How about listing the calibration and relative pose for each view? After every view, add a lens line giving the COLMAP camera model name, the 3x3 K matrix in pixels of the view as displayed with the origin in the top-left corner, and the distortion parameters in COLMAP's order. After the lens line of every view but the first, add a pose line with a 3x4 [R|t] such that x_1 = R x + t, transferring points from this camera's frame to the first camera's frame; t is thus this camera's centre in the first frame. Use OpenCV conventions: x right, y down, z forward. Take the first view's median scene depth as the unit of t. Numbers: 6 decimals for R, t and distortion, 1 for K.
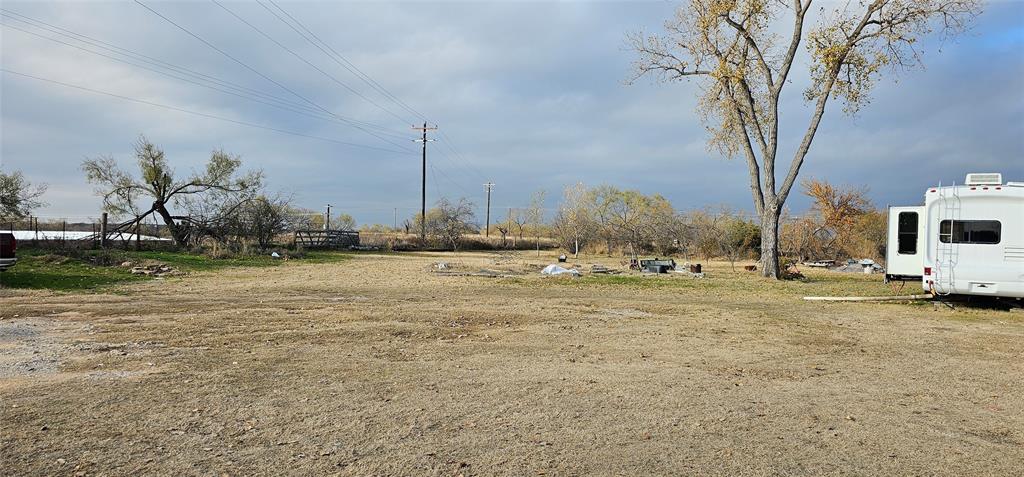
lens RADIAL K [[693.1, 0, 512.0], [0, 693.1, 238.5], [0, 0, 1]] dist [0.044803, -0.000504]
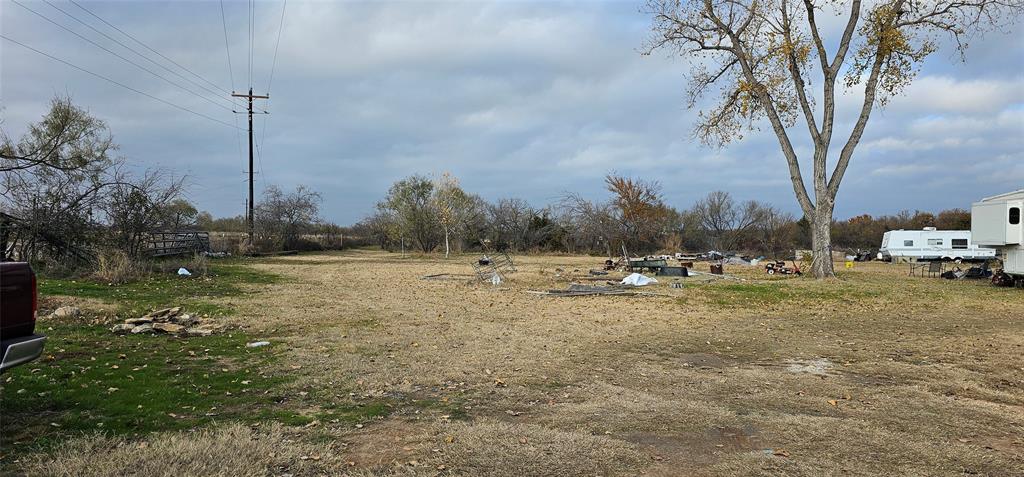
lens RADIAL K [[693.1, 0, 512.0], [0, 693.1, 238.5], [0, 0, 1]] dist [0.044803, -0.000504]
pose [[0.905151, -0.016831, 0.424758, -0.342418], [0.013672, 0.999852, 0.010485, -0.009351], [-0.424871, -0.003683, 0.905246, 0.307309]]
